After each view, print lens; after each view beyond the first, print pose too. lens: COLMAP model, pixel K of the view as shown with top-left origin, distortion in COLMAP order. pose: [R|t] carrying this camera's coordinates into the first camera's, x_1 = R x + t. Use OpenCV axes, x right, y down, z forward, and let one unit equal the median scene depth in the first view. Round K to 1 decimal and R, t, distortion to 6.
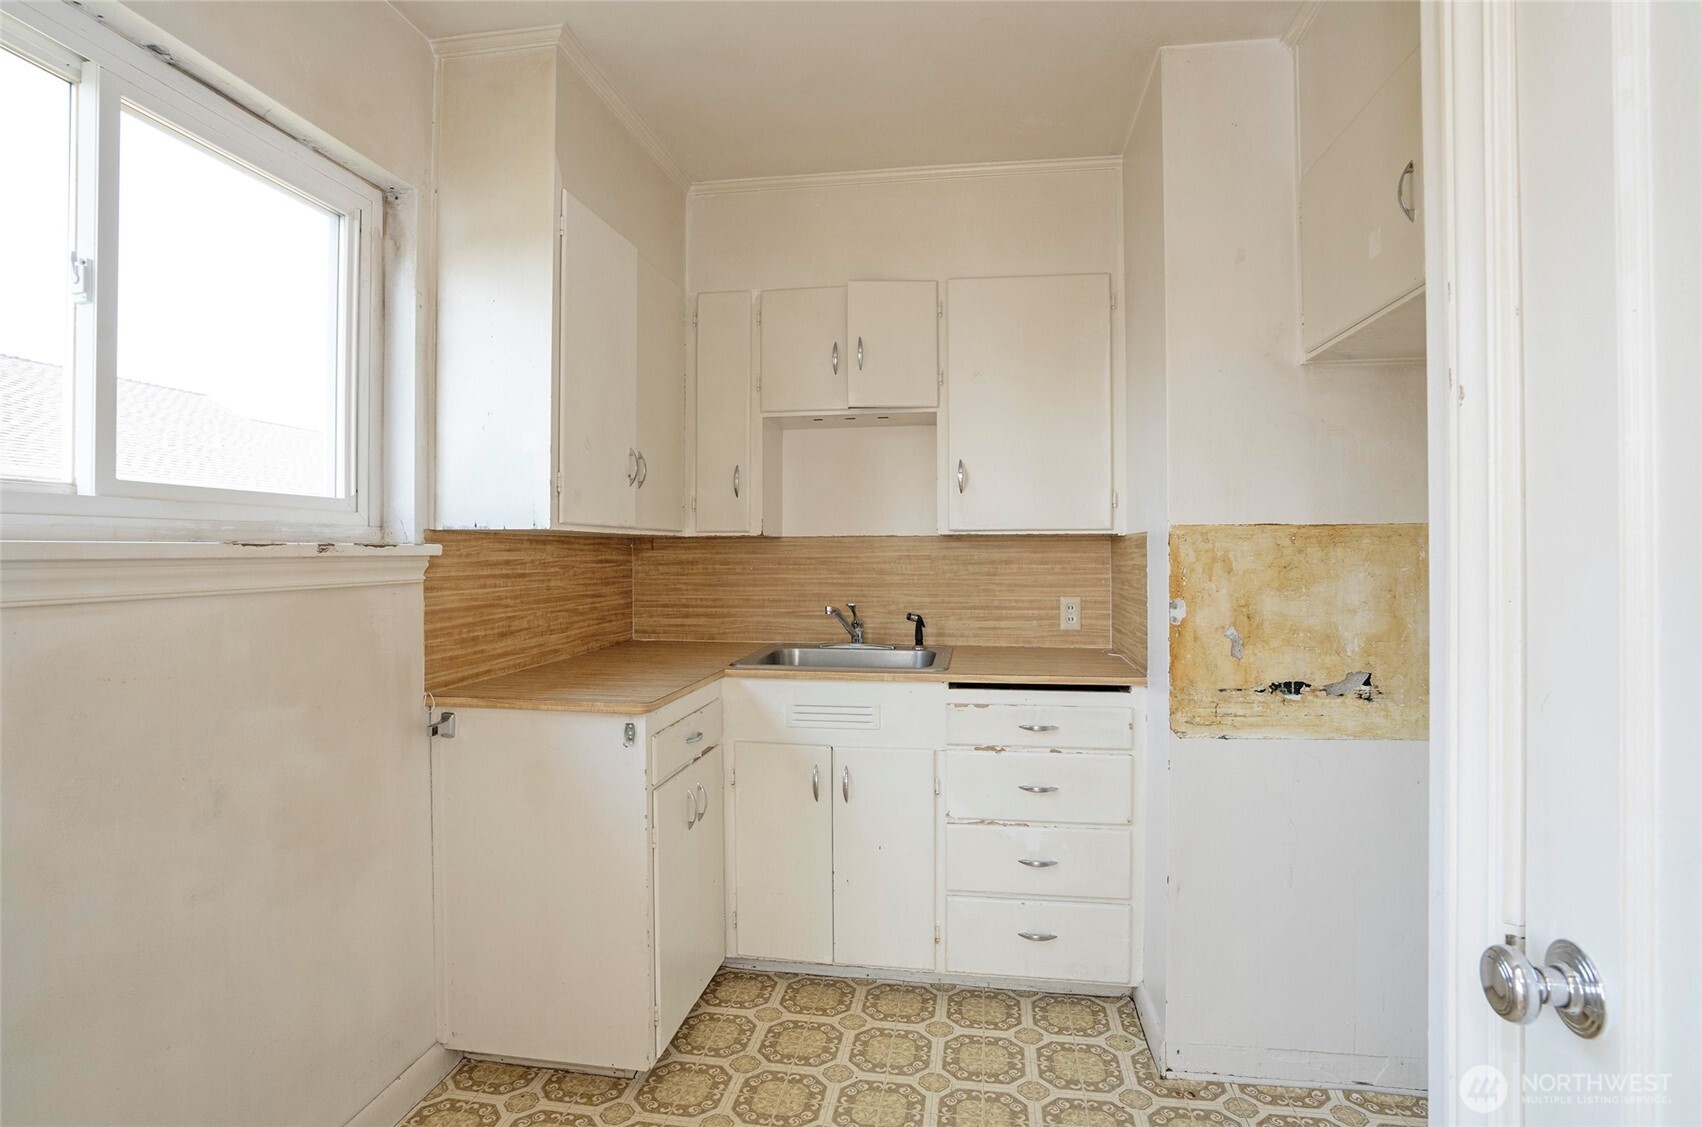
lens RADIAL K [[863.6, 0, 850.4], [0, 863.6, 537.9], [0, 0, 1]] dist [-0.053094, 0.038046]
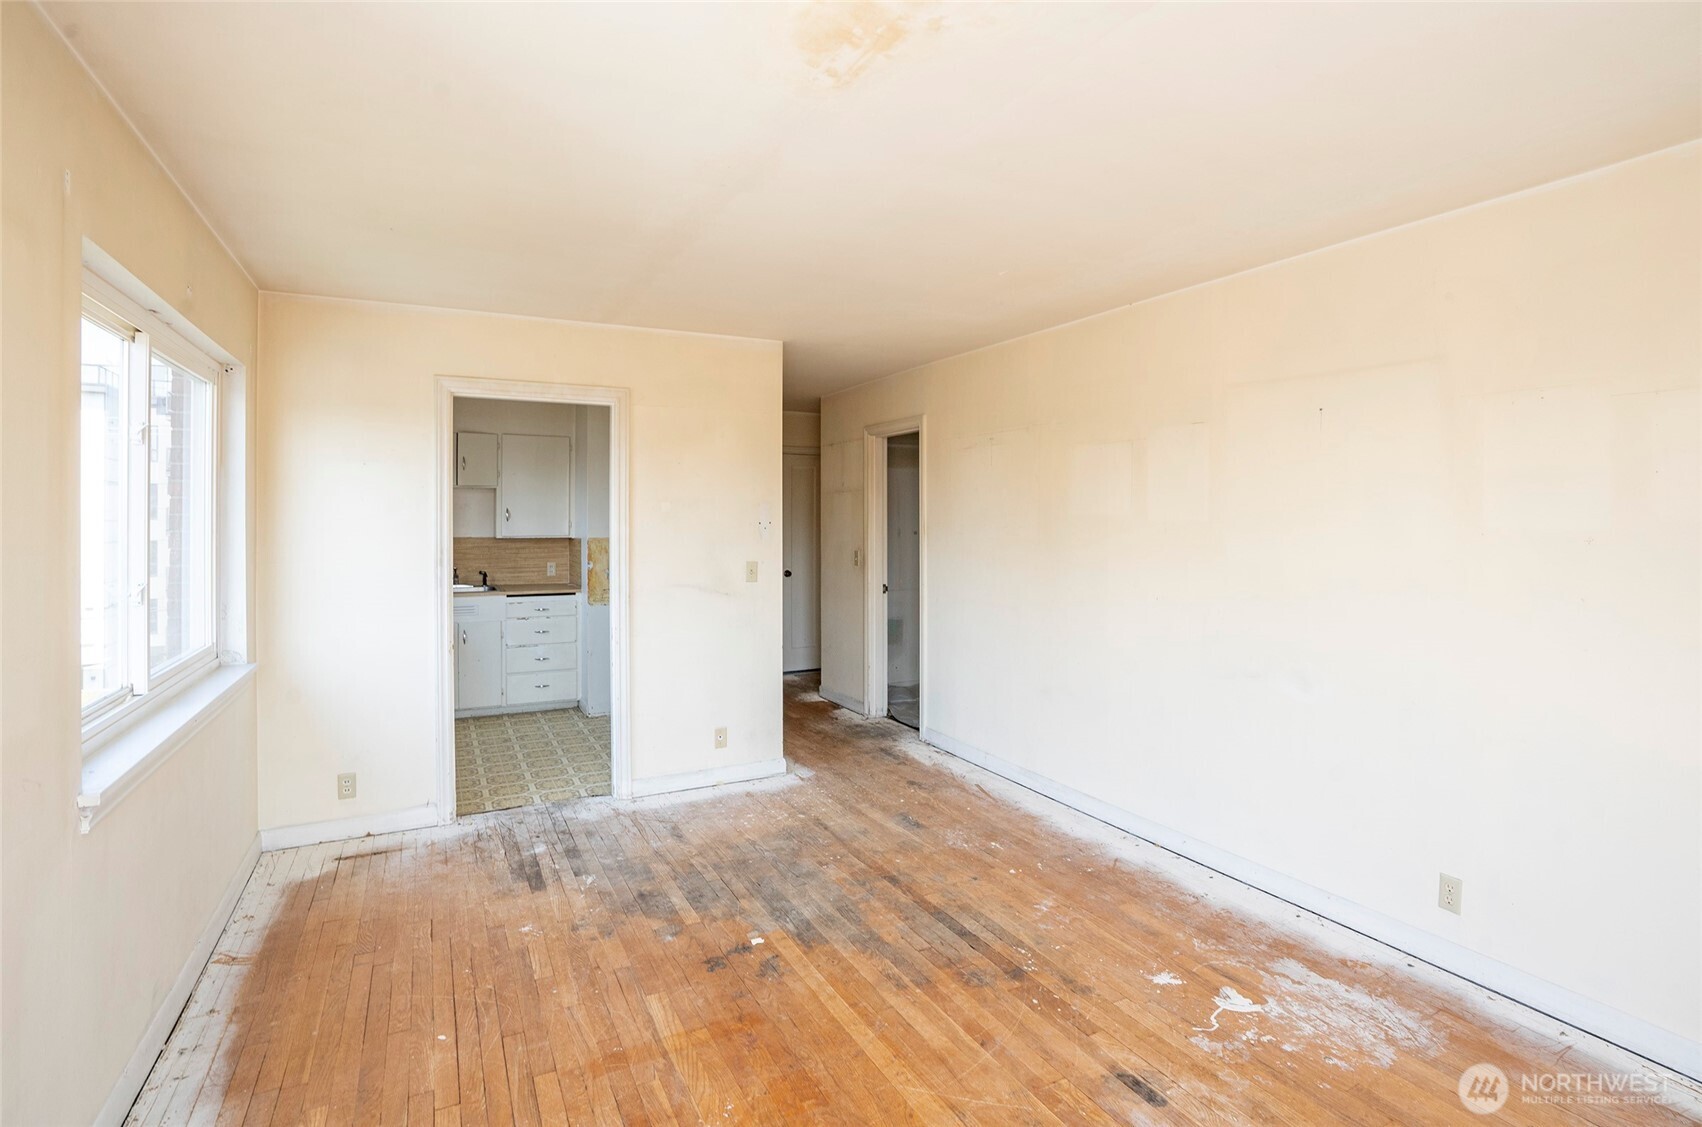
lens RADIAL K [[850.2, 0, 907.5], [0, 850.2, 515.9], [0, 0, 1]] dist [-0.068480, 0.028481]
pose [[0.781661, 0.003540, 0.623694, -0.553932], [-0.010252, 0.999922, 0.007173, -0.112862], [-0.623619, -0.012000, 0.781636, -1.863998]]
